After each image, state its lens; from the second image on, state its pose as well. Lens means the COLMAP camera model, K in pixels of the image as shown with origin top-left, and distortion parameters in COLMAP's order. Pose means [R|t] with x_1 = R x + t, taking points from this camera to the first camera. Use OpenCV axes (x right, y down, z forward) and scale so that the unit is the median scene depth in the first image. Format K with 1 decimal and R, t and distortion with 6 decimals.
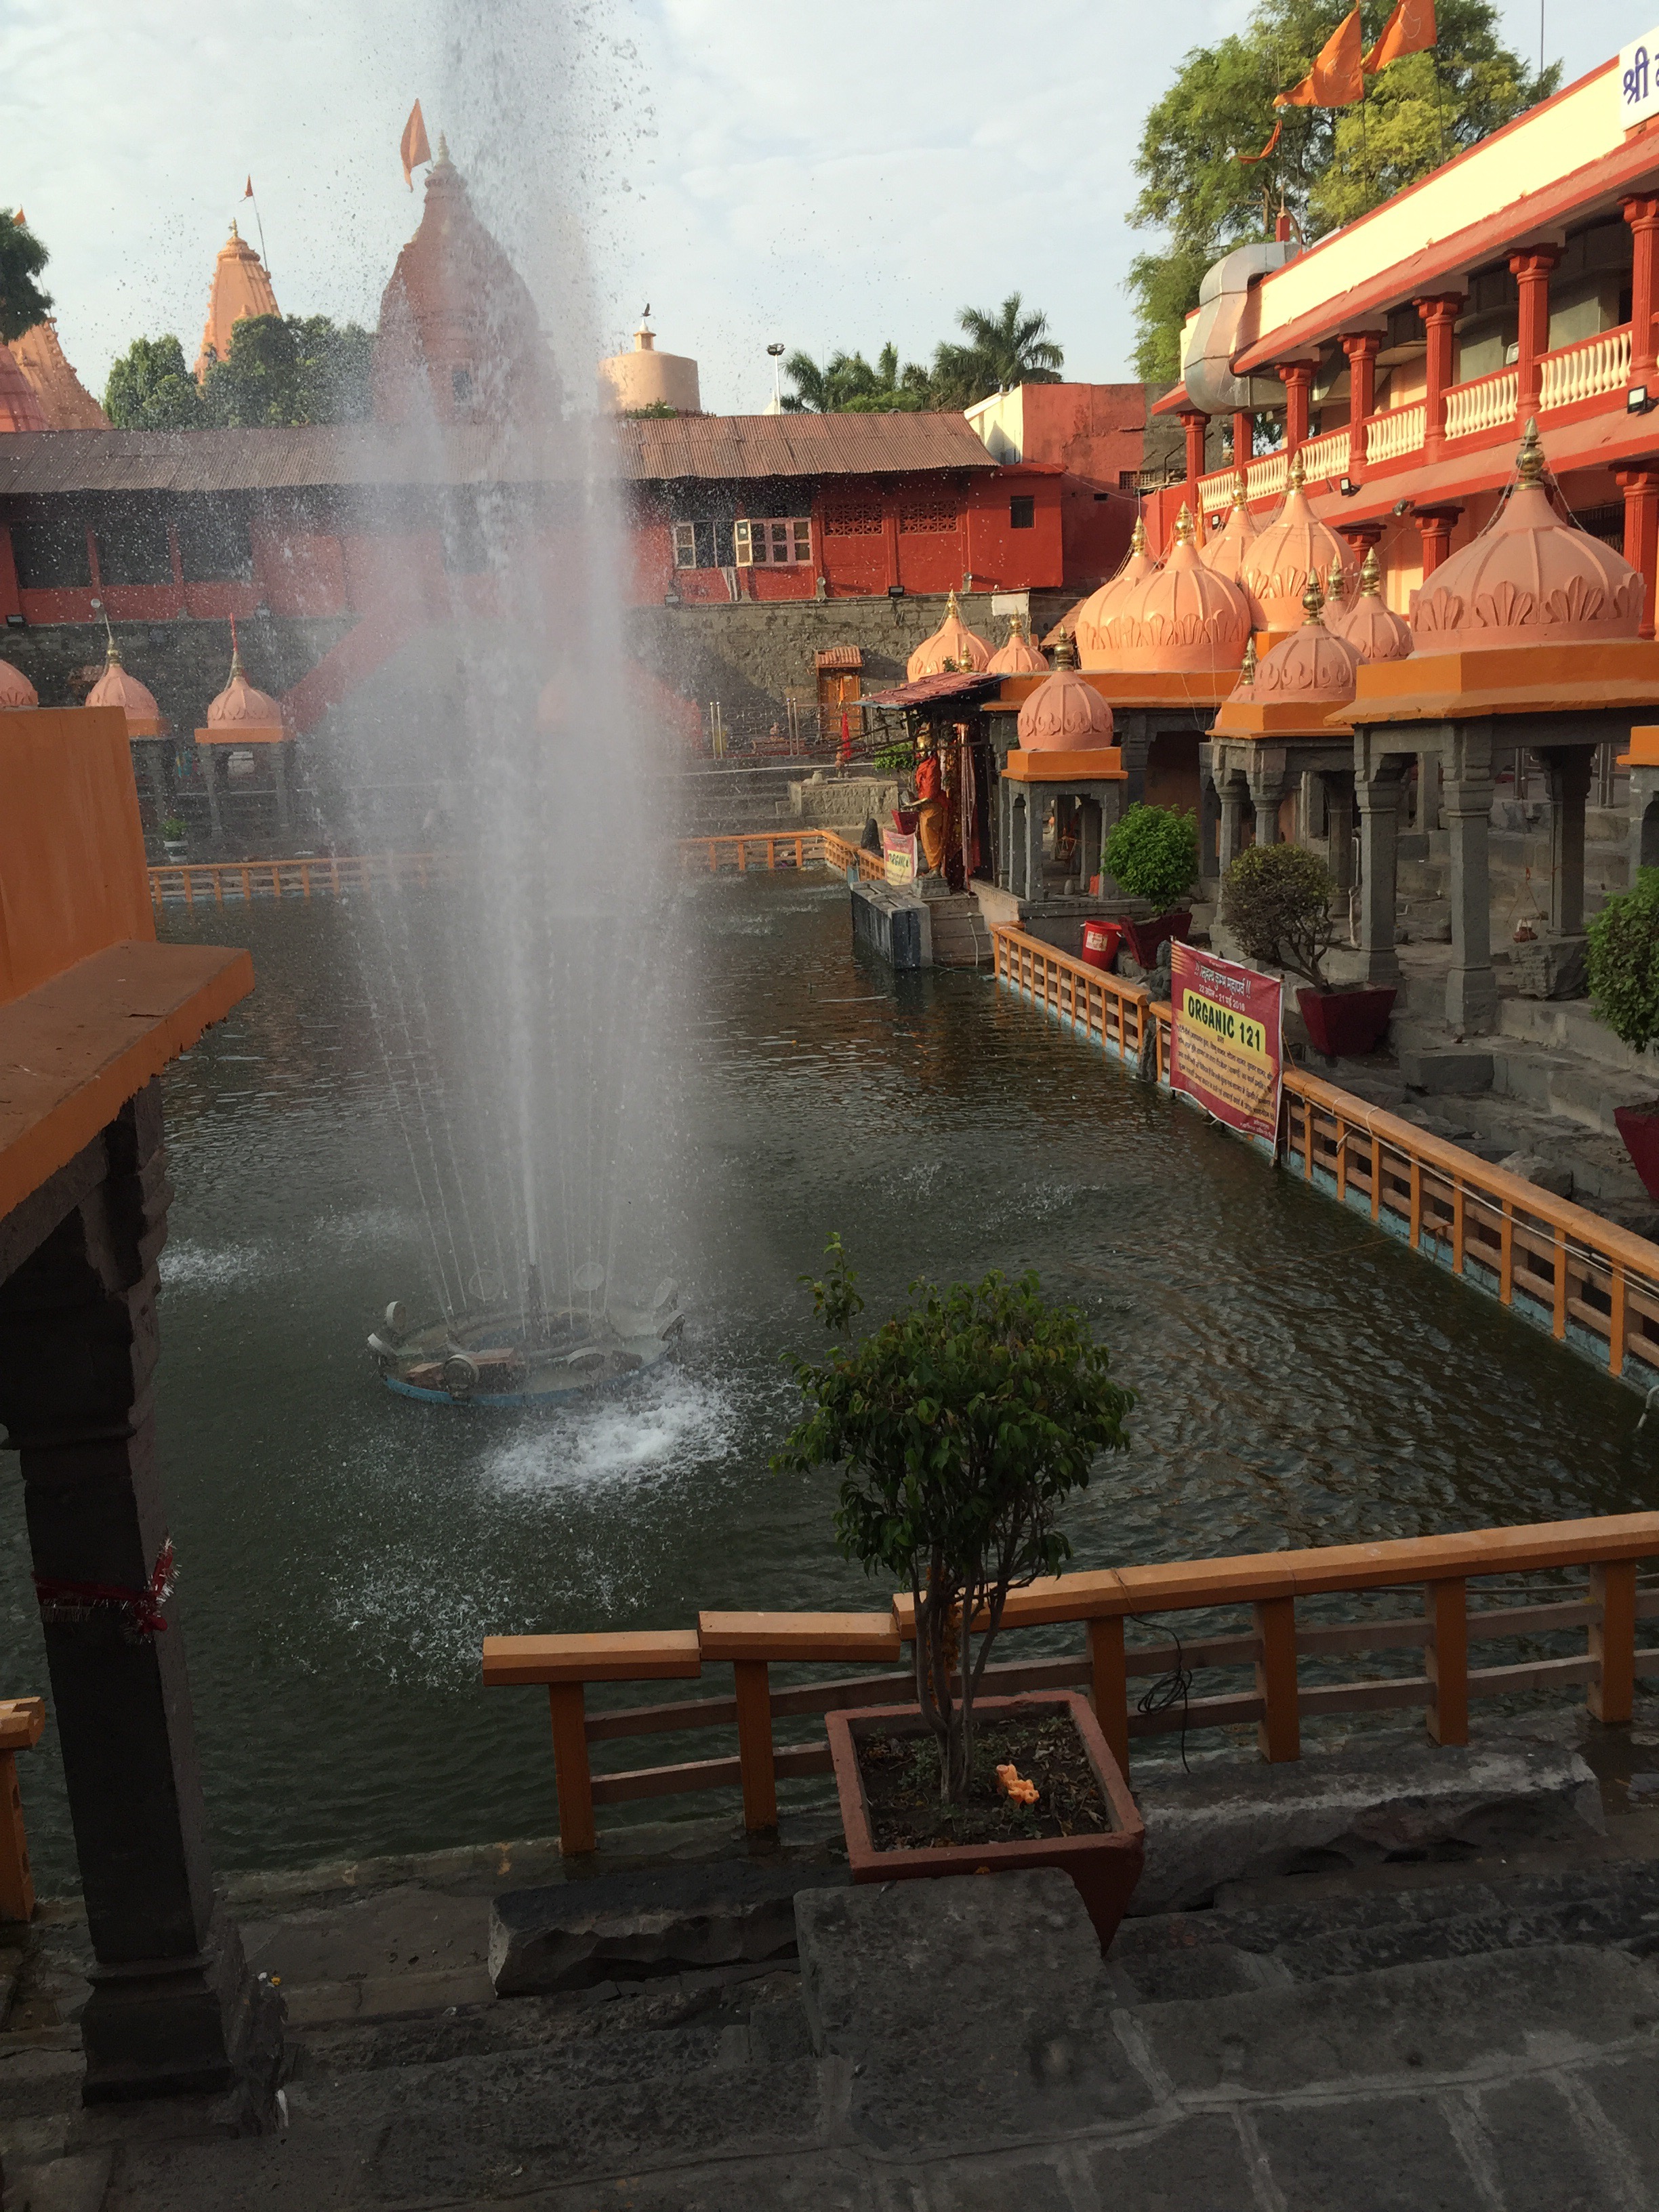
lens RADIAL K [[1917.6, 0, 845.4], [0, 1917.6, 1113.4], [0, 0, 1]] dist [0.099885, -0.099599]
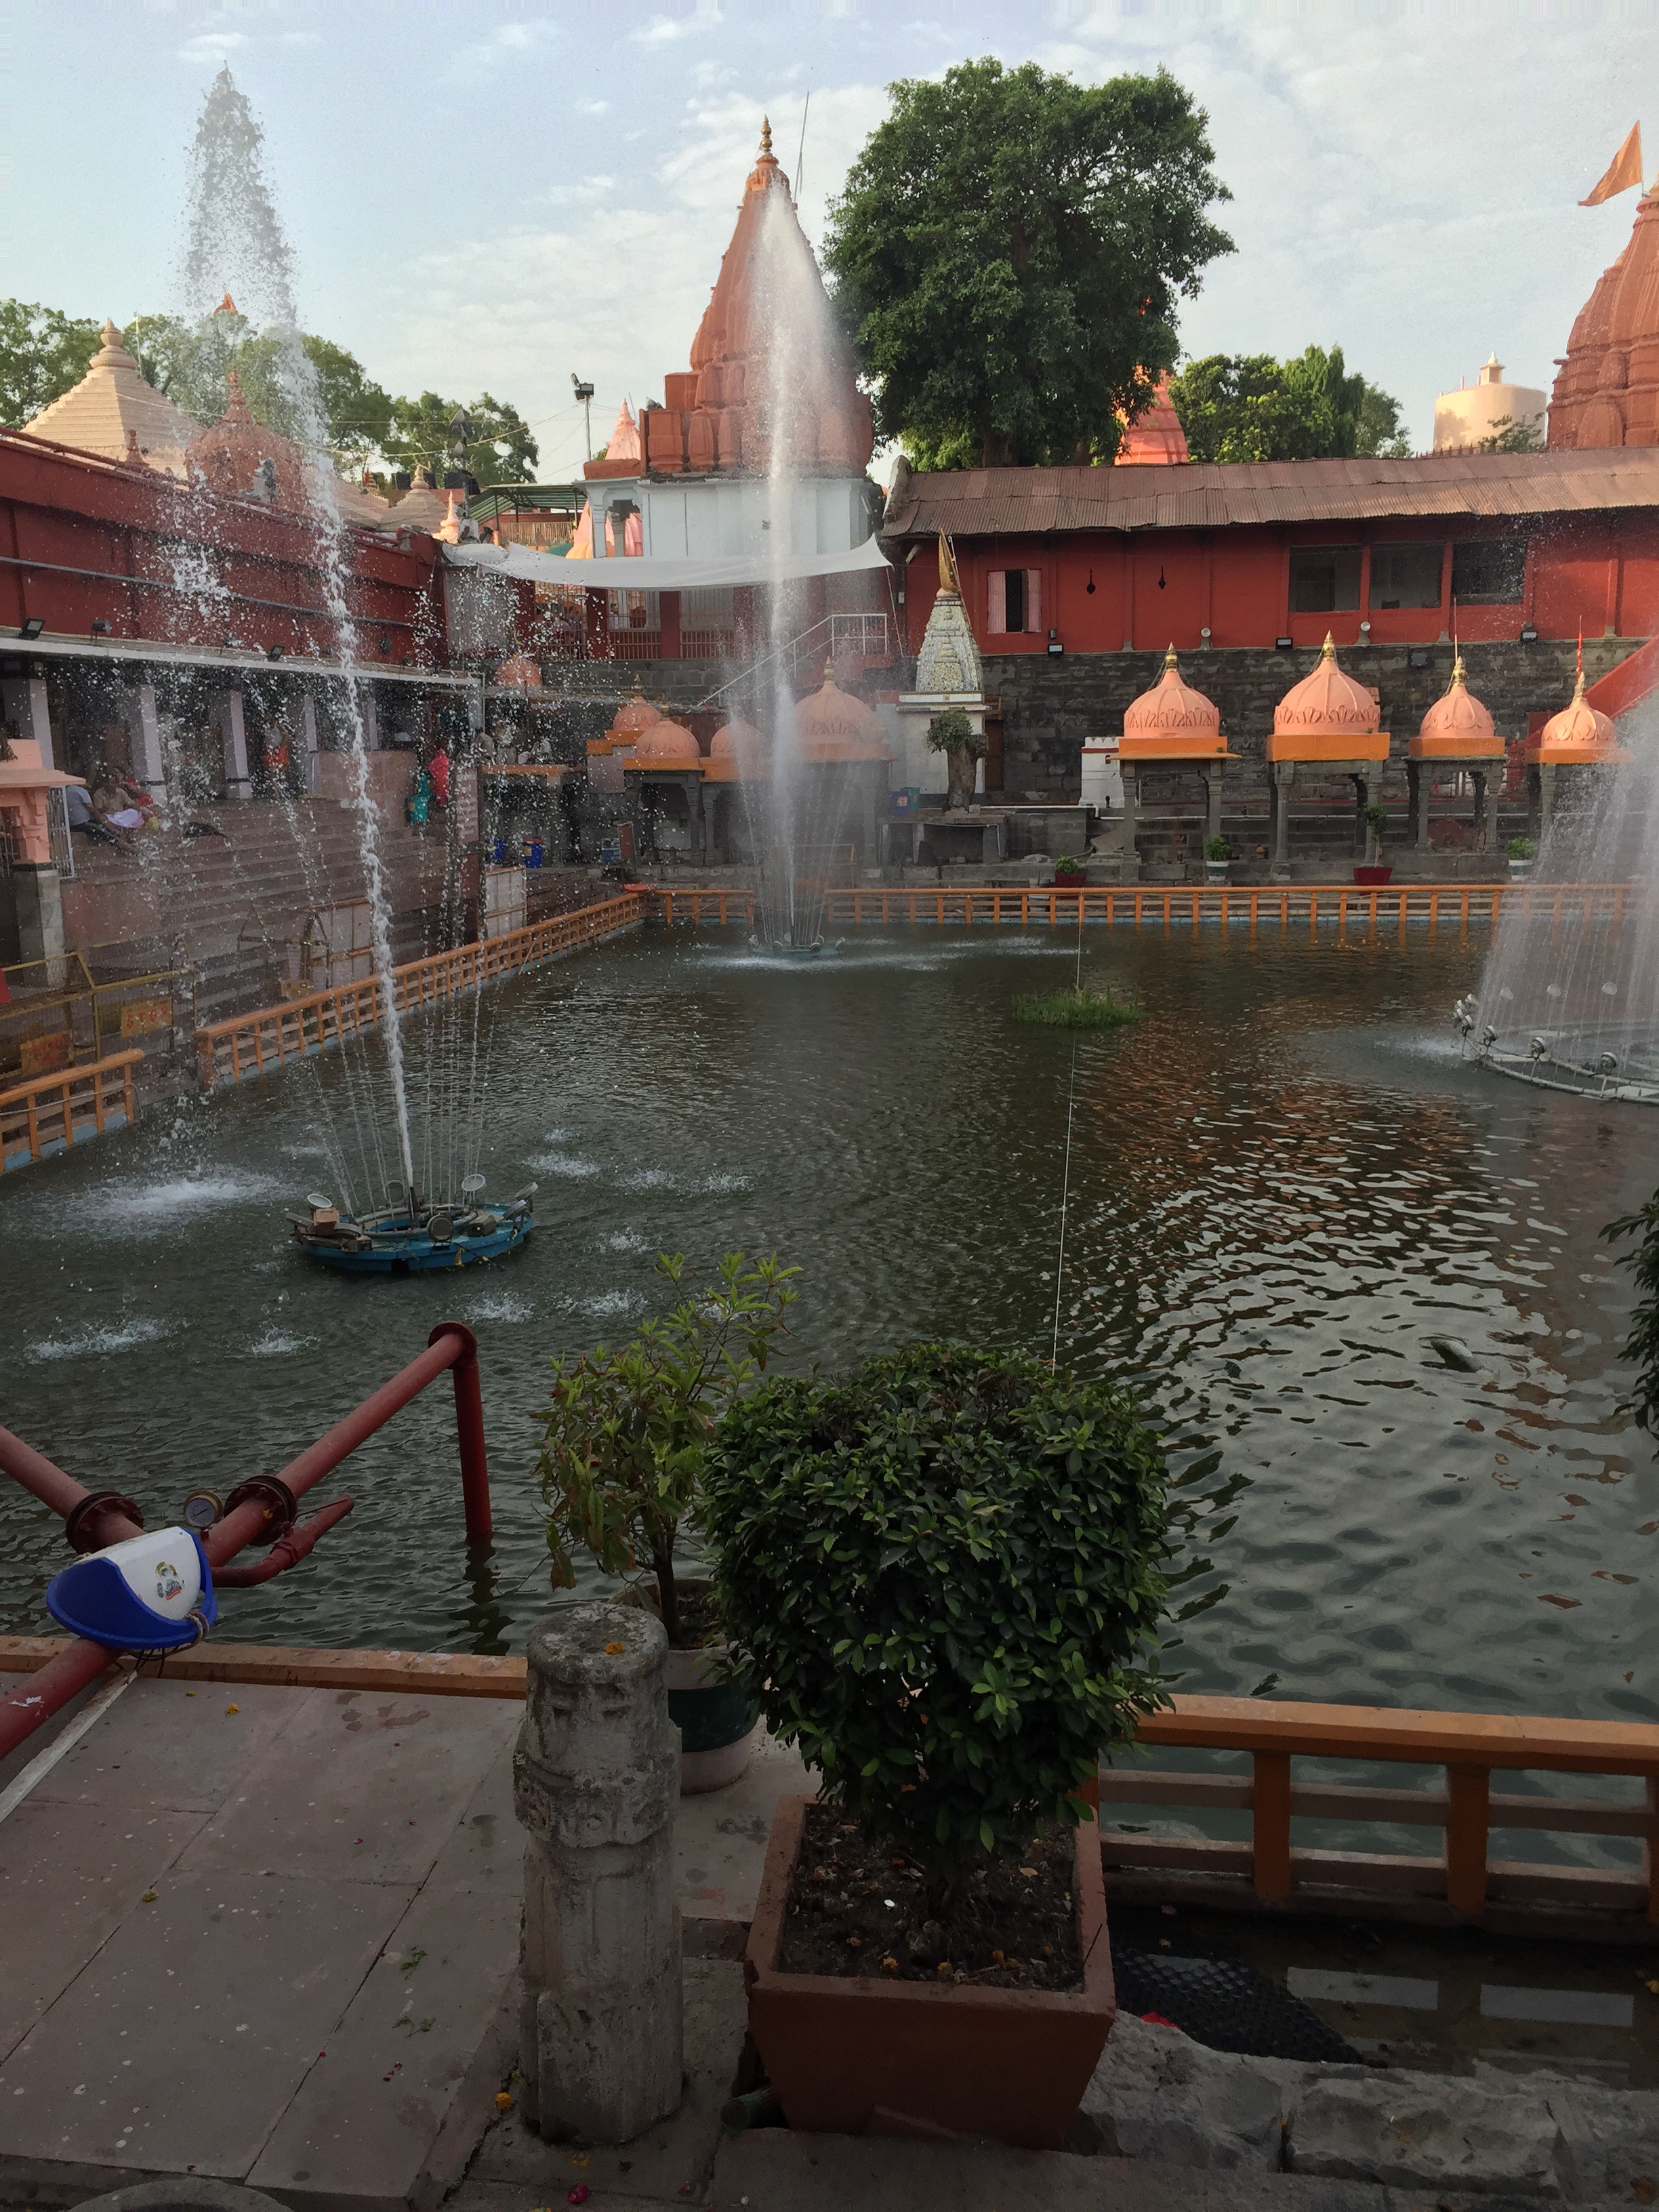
lens RADIAL K [[1917.6, 0, 832.4], [0, 1917.6, 1104.5], [0, 0, 1]] dist [0.099885, -0.099599]
pose [[0.963582, 0.080807, -0.254912, -0.374199], [-0.087351, 0.996073, -0.014439, 0.027148], [0.252744, 0.036180, 0.966856, -0.044618]]
